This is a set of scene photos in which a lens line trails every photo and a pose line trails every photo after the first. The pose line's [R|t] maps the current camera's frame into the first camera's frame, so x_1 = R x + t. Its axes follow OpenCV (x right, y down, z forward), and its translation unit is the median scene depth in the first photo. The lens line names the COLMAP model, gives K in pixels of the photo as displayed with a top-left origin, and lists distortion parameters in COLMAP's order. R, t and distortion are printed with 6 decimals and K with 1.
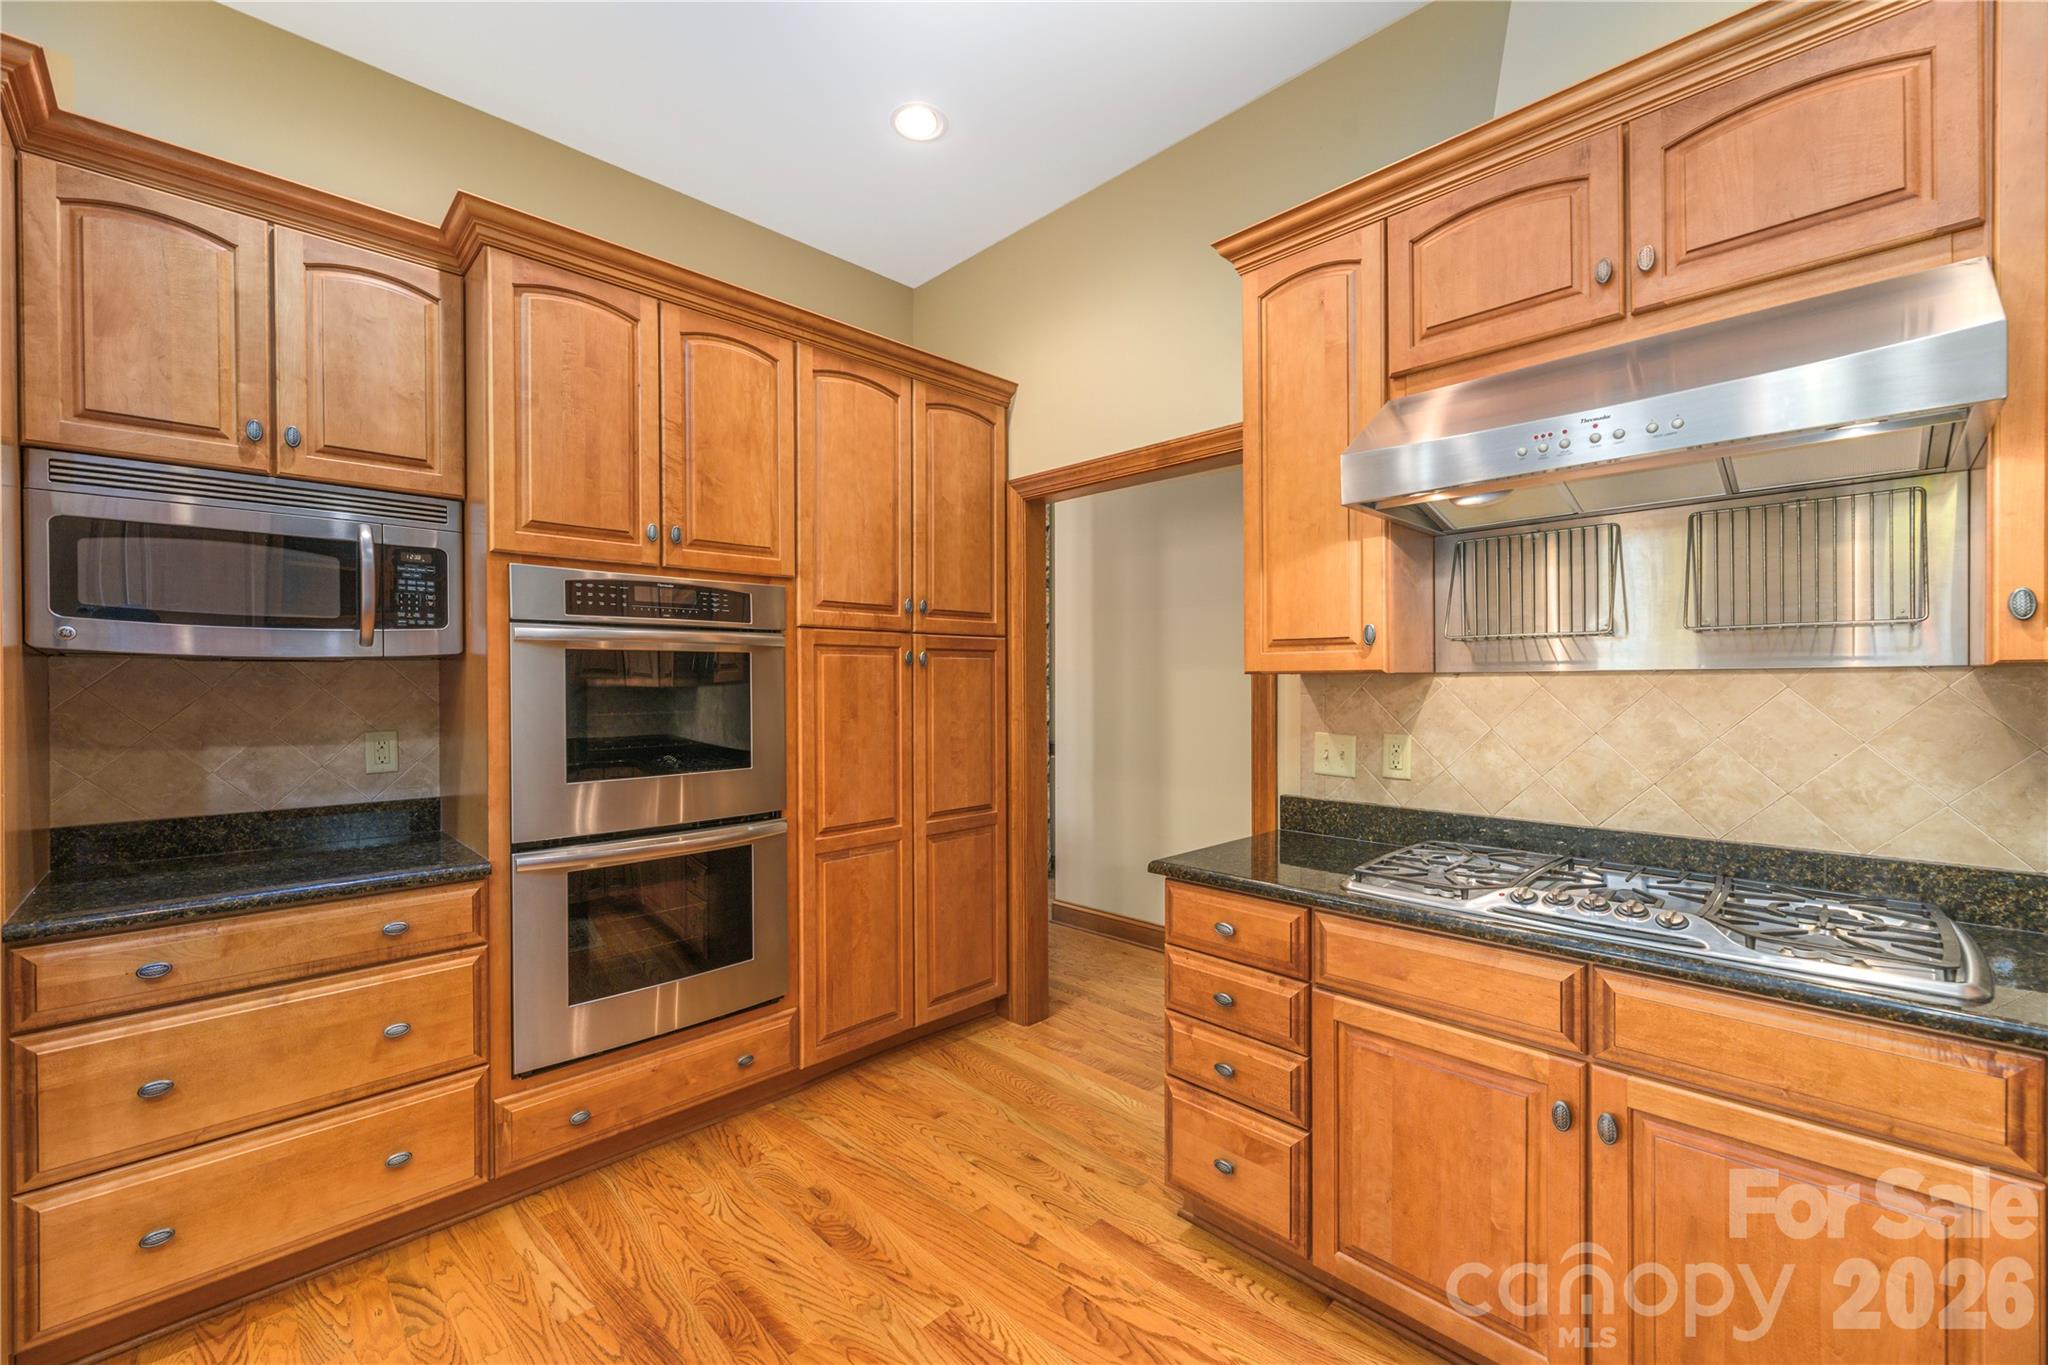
lens RADIAL K [[832.2, 0, 1030.5], [0, 832.2, 686.3], [0, 0, 1]] dist [-0.000777, -0.000211]
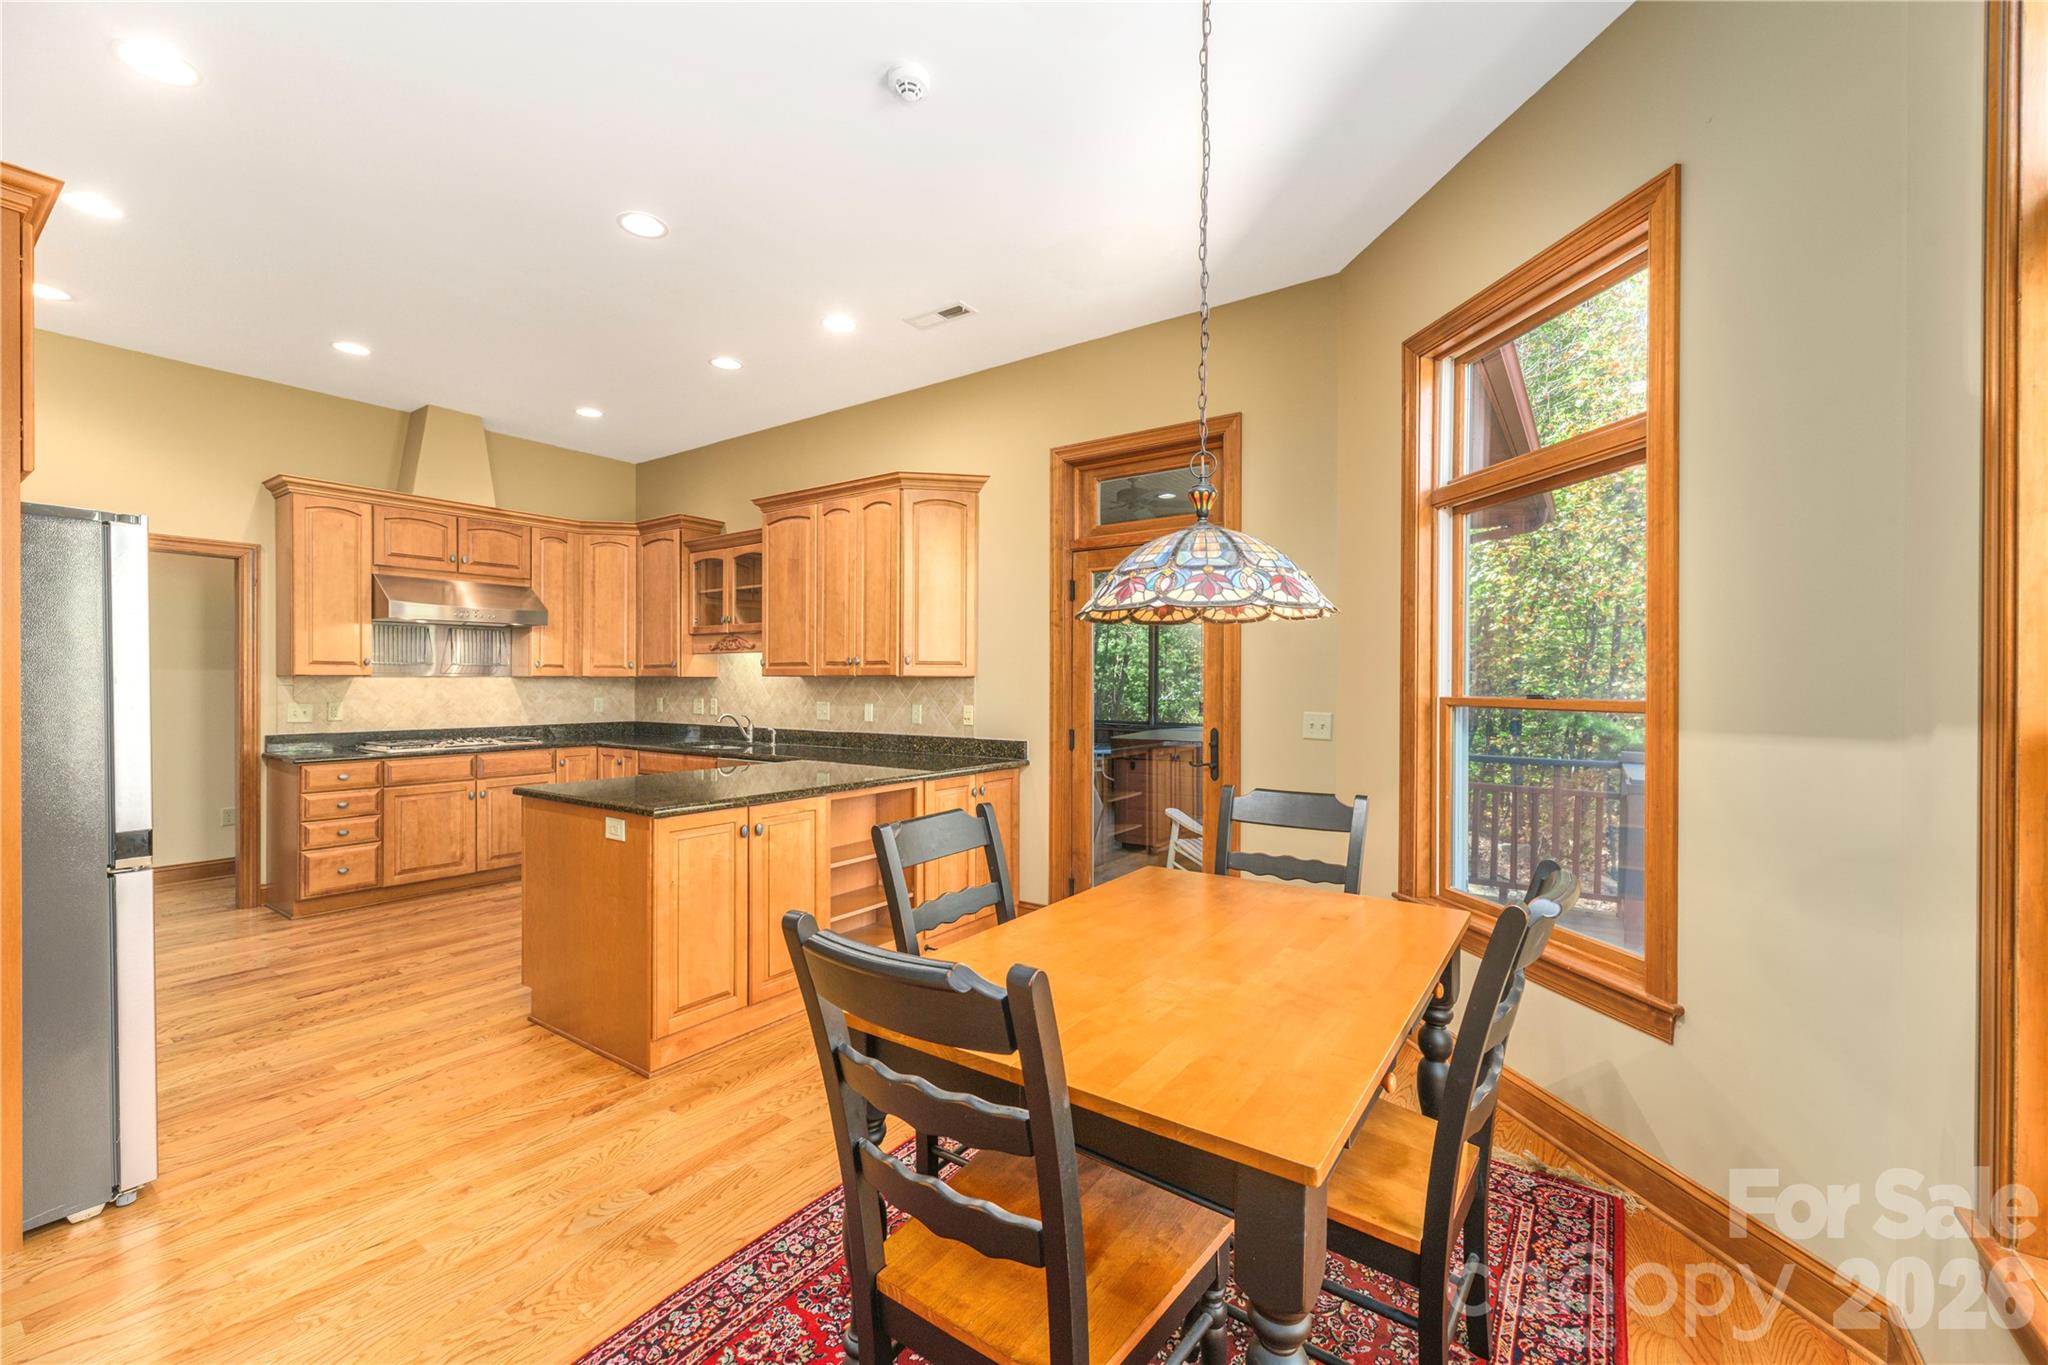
lens RADIAL K [[832.2, 0, 1029.3], [0, 832.2, 684.3], [0, 0, 1]] dist [-0.000777, -0.000211]
pose [[-0.168775, -0.002293, 0.985652, -2.625722], [0.010344, 0.999938, 0.004098, 0.022248], [-0.985600, 0.010888, -0.168740, -0.633193]]
